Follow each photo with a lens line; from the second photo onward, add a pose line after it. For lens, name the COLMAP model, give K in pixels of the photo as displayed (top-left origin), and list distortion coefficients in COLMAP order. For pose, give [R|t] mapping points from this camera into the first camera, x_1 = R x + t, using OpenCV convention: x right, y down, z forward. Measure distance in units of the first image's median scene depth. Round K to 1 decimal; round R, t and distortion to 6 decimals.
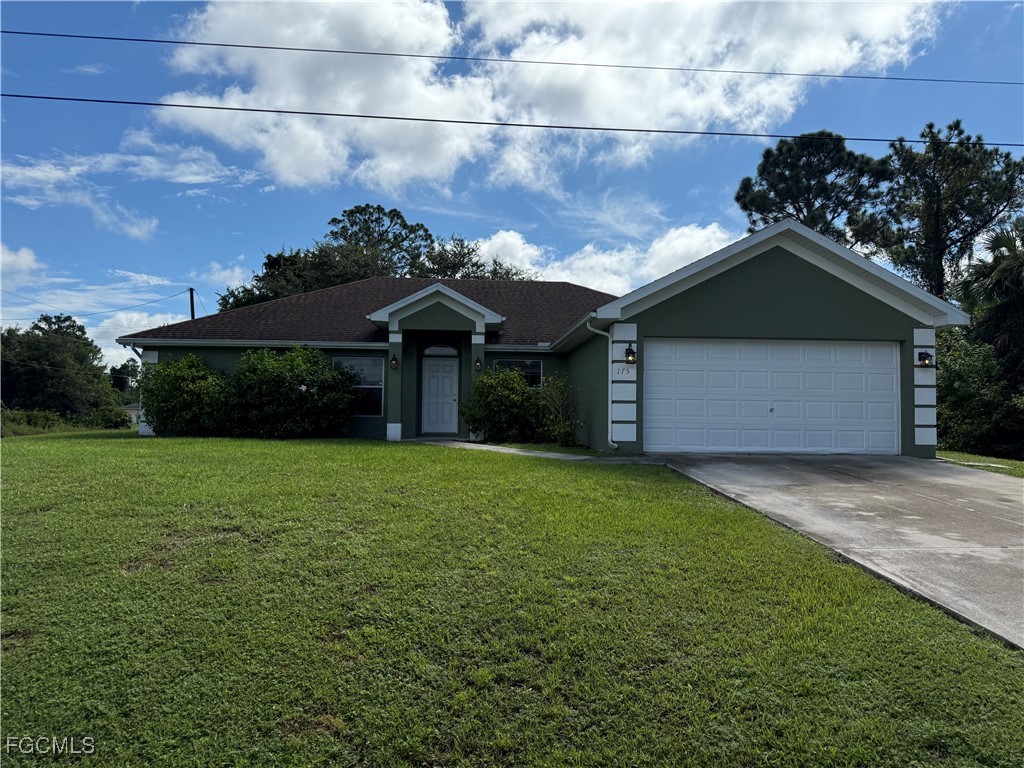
lens RADIAL K [[701.2, 0, 514.4], [0, 701.2, 388.5], [0, 0, 1]] dist [-0.000858, 0.000175]
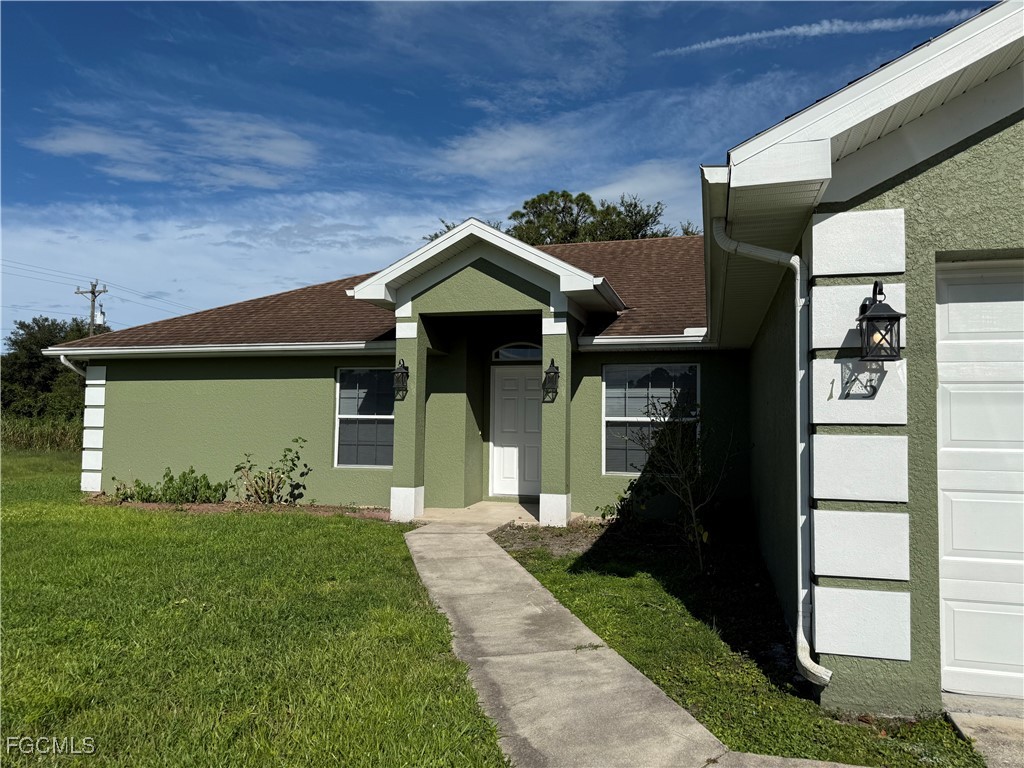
lens RADIAL K [[701.2, 0, 514.4], [0, 701.2, 388.5], [0, 0, 1]] dist [-0.000858, 0.000175]
pose [[0.942010, -0.015388, -0.335232, 0.087515], [0.009462, 0.999769, -0.019303, -0.014935], [0.335452, 0.015012, 0.941938, 0.498241]]
